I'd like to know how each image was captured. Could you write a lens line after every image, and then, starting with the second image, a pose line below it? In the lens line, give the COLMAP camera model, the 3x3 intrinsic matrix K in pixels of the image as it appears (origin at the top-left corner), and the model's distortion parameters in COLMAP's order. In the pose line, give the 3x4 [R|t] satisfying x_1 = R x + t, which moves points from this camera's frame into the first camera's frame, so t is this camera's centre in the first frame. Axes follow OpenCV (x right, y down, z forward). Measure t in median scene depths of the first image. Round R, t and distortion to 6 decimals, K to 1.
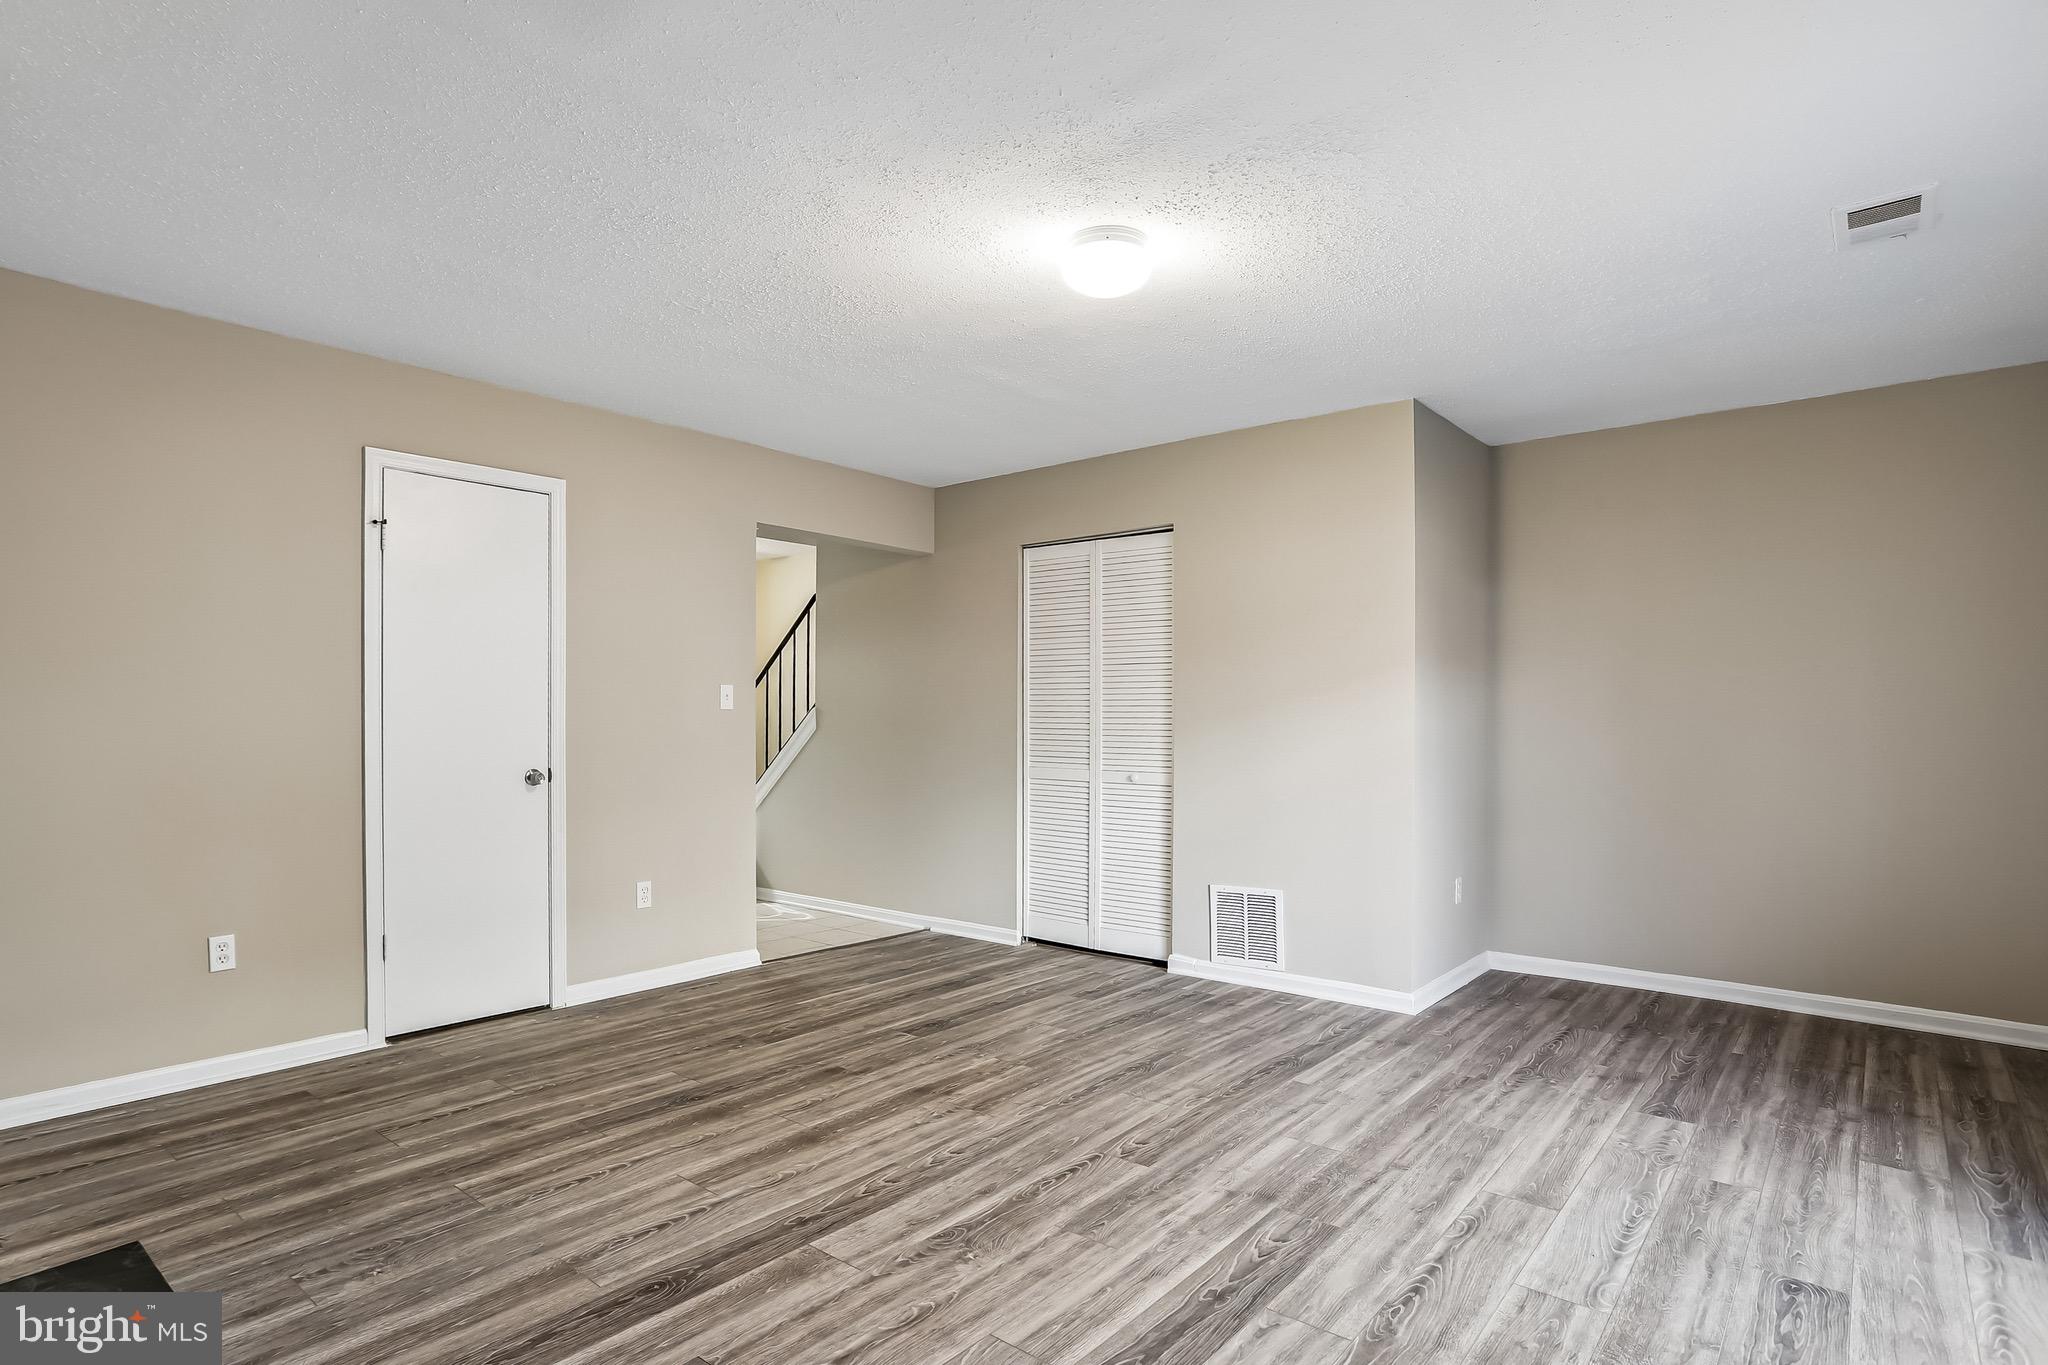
lens RADIAL K [[1059.1, 0, 994.2], [0, 1059.1, 717.6], [0, 0, 1]] dist [-0.054831, 0.040478]
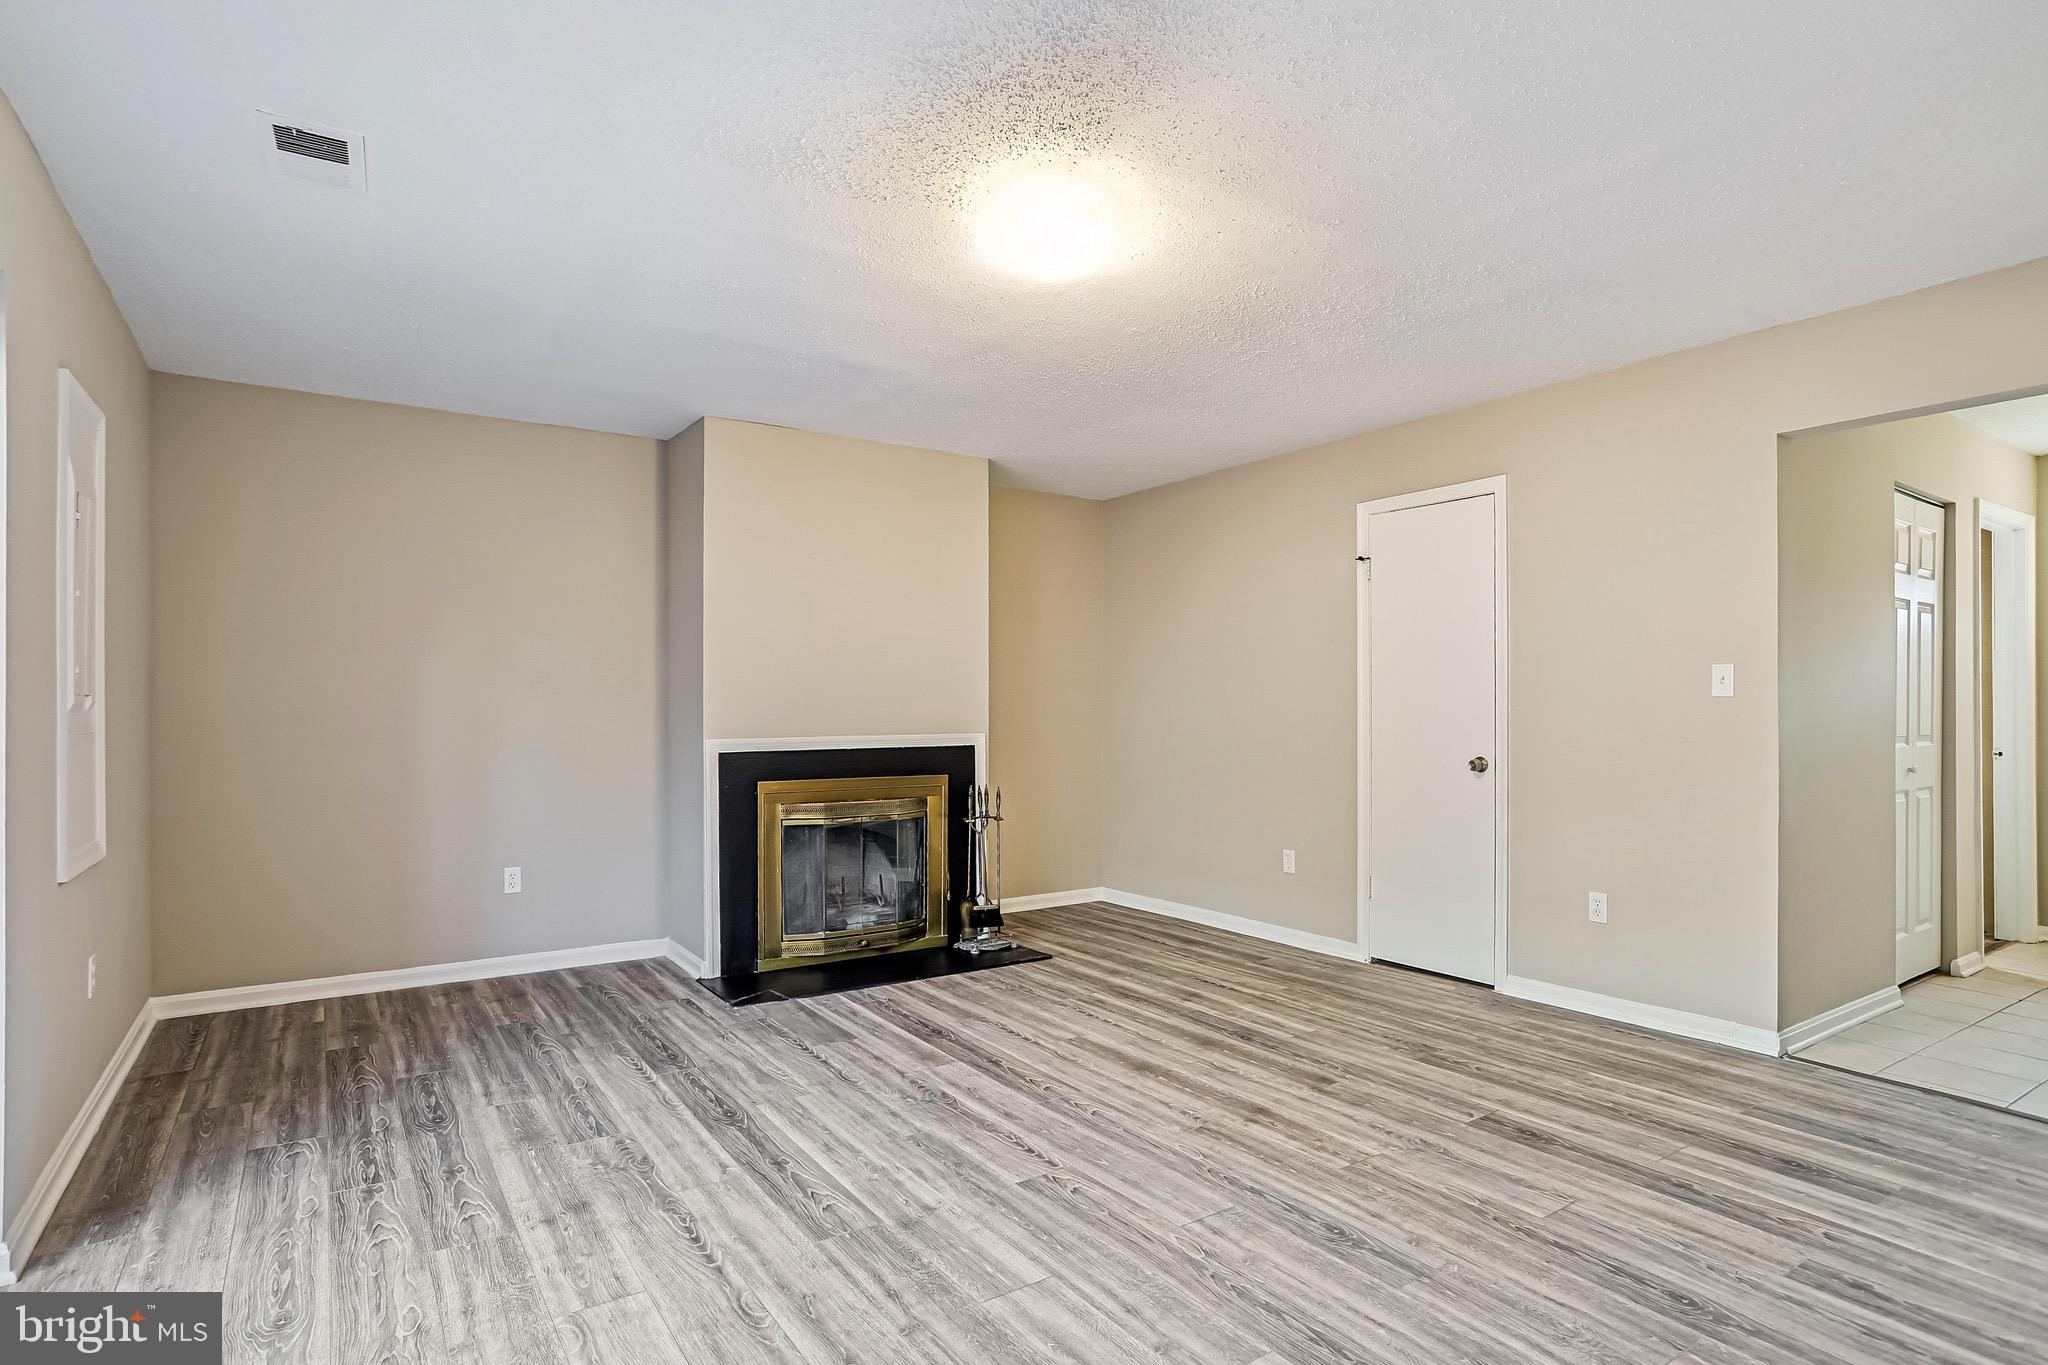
lens RADIAL K [[1063.4, 0, 1024.0], [0, 1063.4, 682.5], [0, 0, 1]] dist [-0.057076, 0.040417]
pose [[-0.267728, -0.024992, -0.963170, 0.926360], [0.002780, 0.999639, -0.026711, 0.001619], [0.963490, -0.009828, -0.267562, 1.095631]]
